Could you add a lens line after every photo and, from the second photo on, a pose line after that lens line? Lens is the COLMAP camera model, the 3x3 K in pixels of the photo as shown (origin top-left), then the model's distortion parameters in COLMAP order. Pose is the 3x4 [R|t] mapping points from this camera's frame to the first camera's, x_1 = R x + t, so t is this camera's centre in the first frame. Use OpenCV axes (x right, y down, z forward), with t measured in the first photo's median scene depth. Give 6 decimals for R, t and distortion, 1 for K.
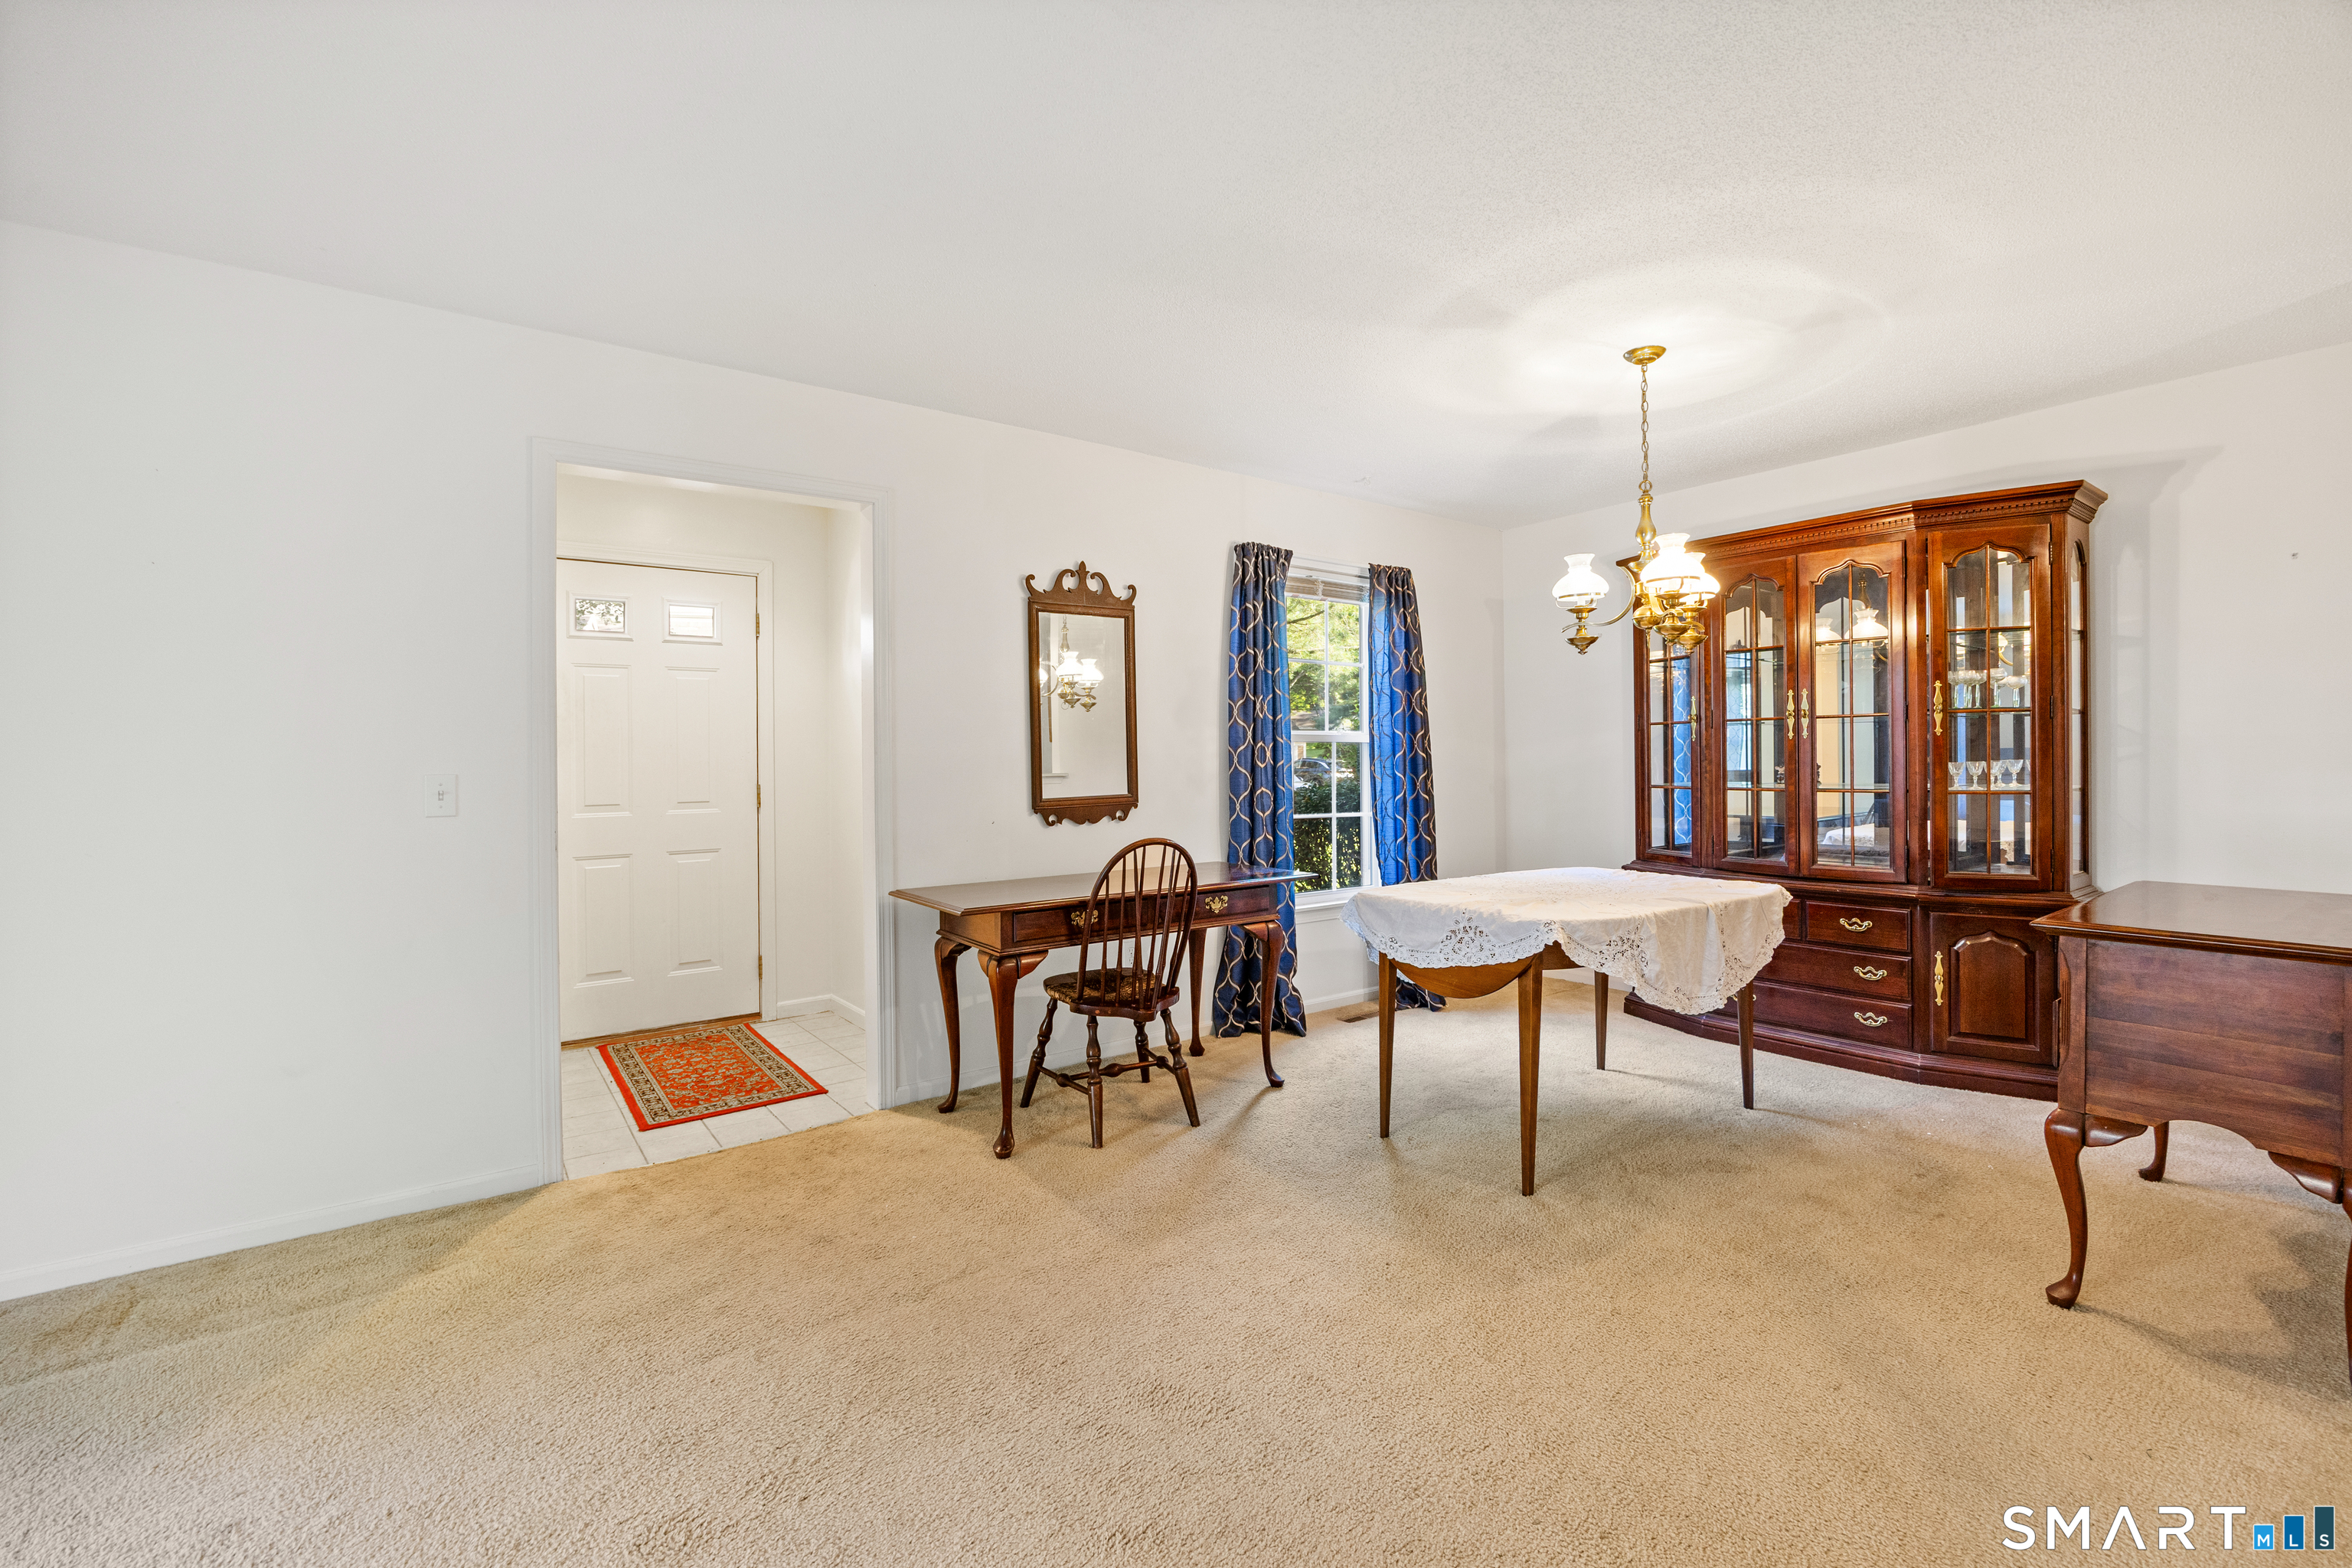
lens RADIAL K [[998.6, 0, 1174.7], [0, 998.6, 746.9], [0, 0, 1]] dist [-0.002073, -0.000169]
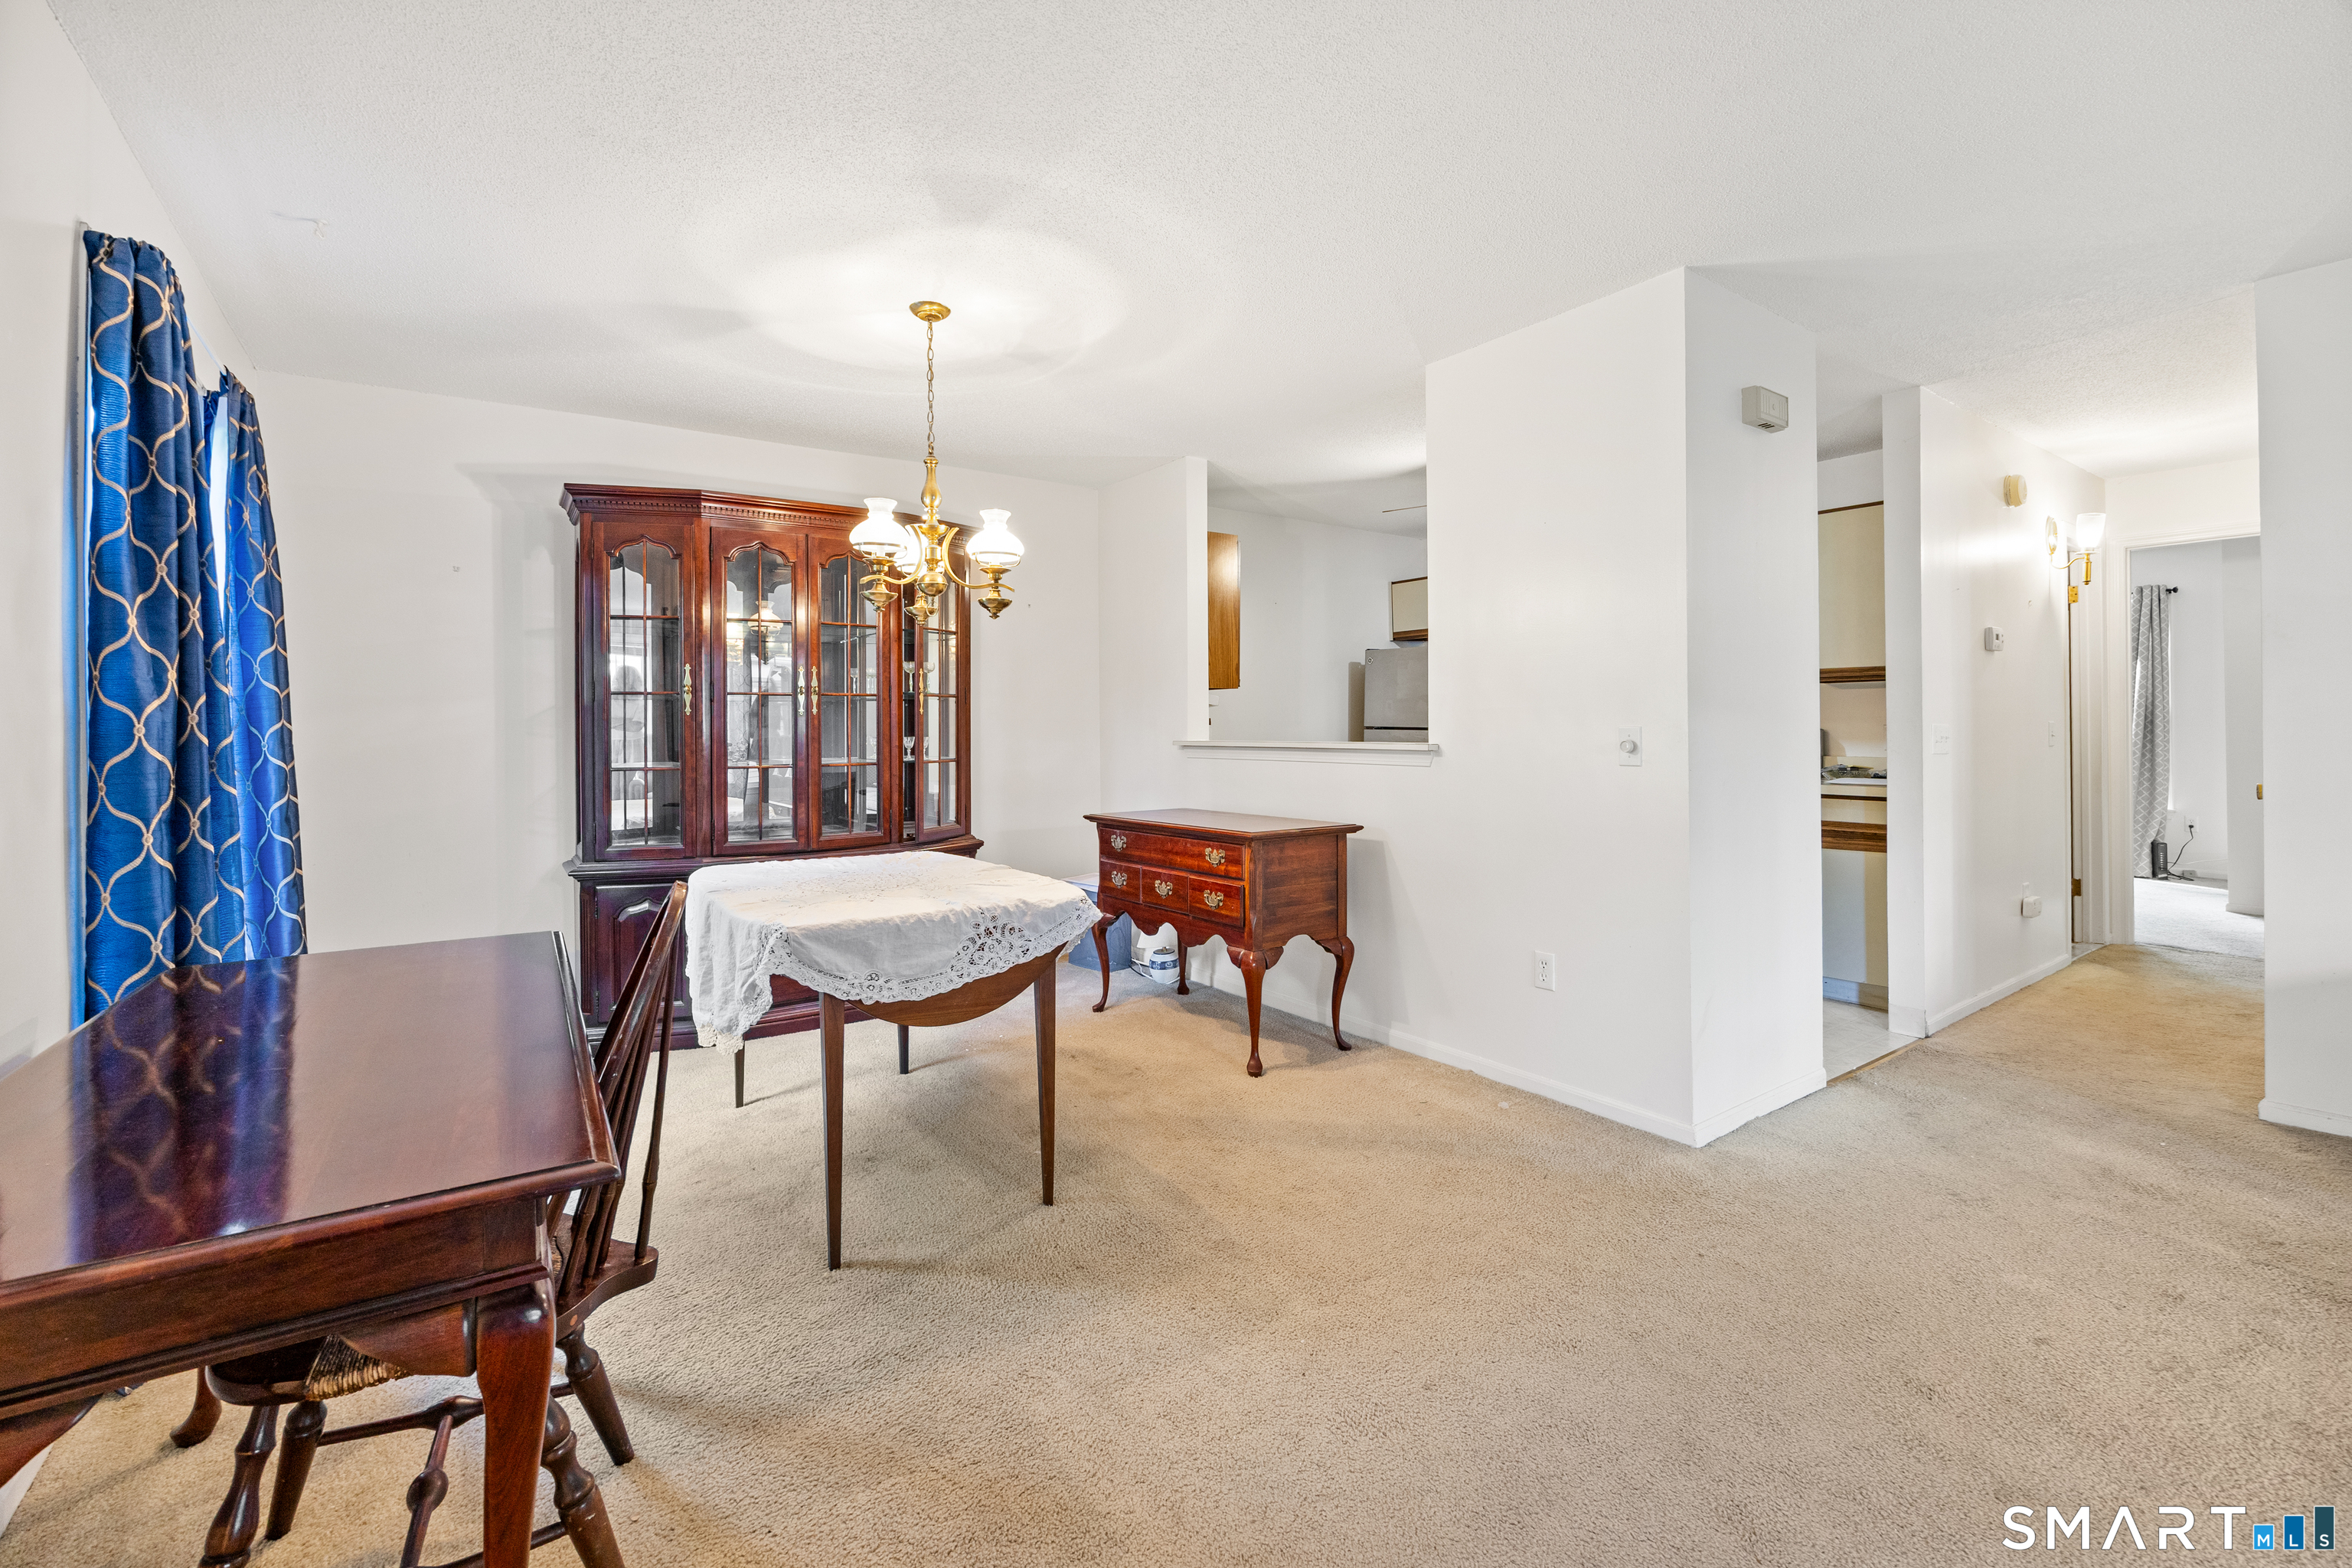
lens RADIAL K [[1015.2, 0, 1203.5], [0, 1015.2, 718.9], [0, 0, 1]] dist [0.002163, 0.000192]
pose [[0.026912, 0.019210, 0.999453, -0.503810], [-0.002982, 0.999812, -0.019137, 0.018417], [-0.999633, -0.002465, 0.026965, 0.721642]]
